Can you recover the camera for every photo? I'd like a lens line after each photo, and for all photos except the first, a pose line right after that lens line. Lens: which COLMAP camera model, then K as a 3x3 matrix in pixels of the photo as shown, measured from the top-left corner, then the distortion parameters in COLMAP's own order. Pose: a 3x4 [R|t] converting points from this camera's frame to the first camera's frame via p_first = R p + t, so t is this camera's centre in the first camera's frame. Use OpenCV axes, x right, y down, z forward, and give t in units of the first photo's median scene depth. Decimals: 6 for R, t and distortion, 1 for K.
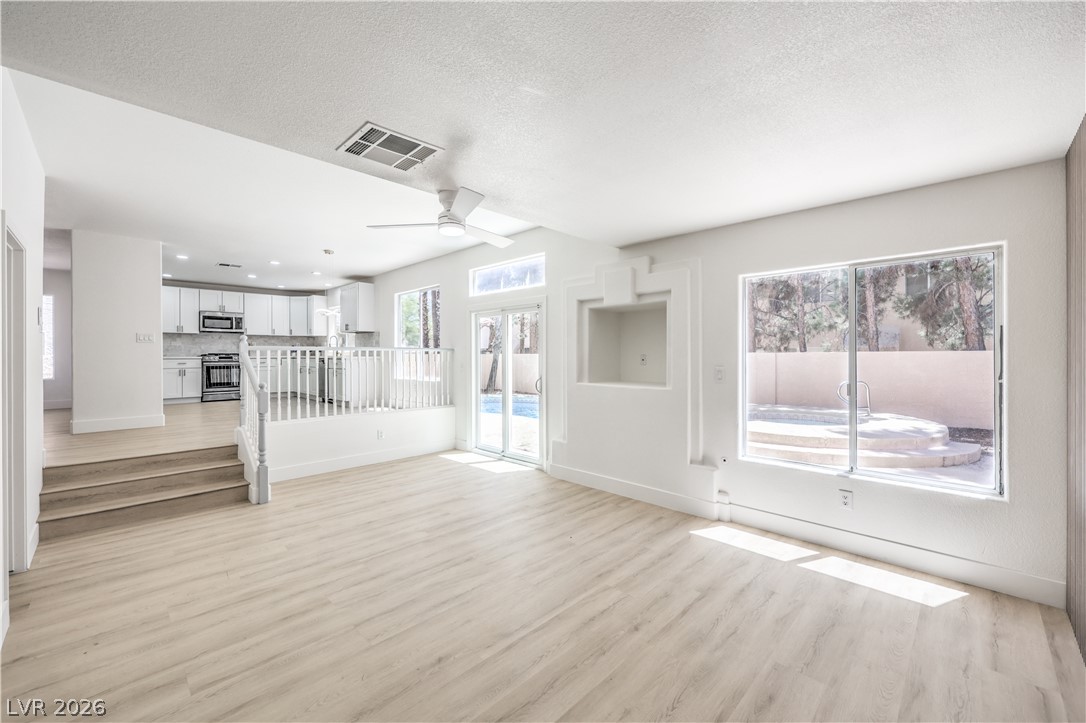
lens RADIAL K [[438.5, 0, 546.0], [0, 438.5, 356.1], [0, 0, 1]] dist [-0.002765, -0.001135]
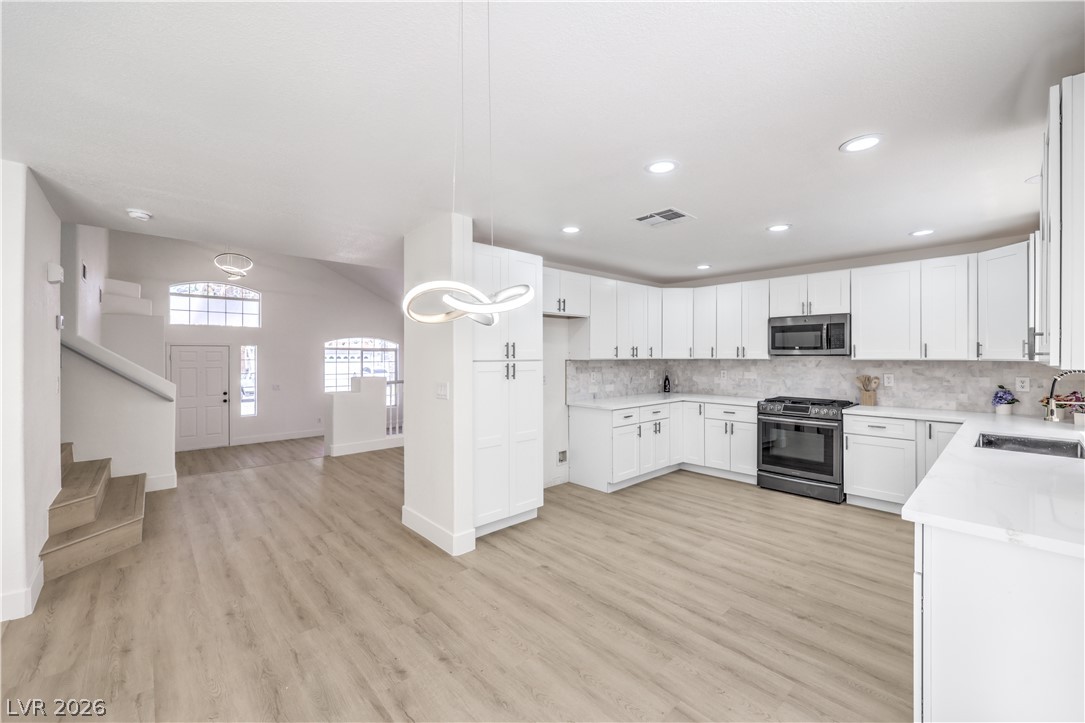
lens RADIAL K [[438.1, 0, 545.6], [0, 438.1, 356.7], [0, 0, 1]] dist [-0.002765, -0.001135]
pose [[-0.039342, 0.007734, -0.999196, -0.228712], [-0.004974, 0.999956, 0.007935, -0.057252], [0.999213, 0.005282, -0.039302, 0.732869]]
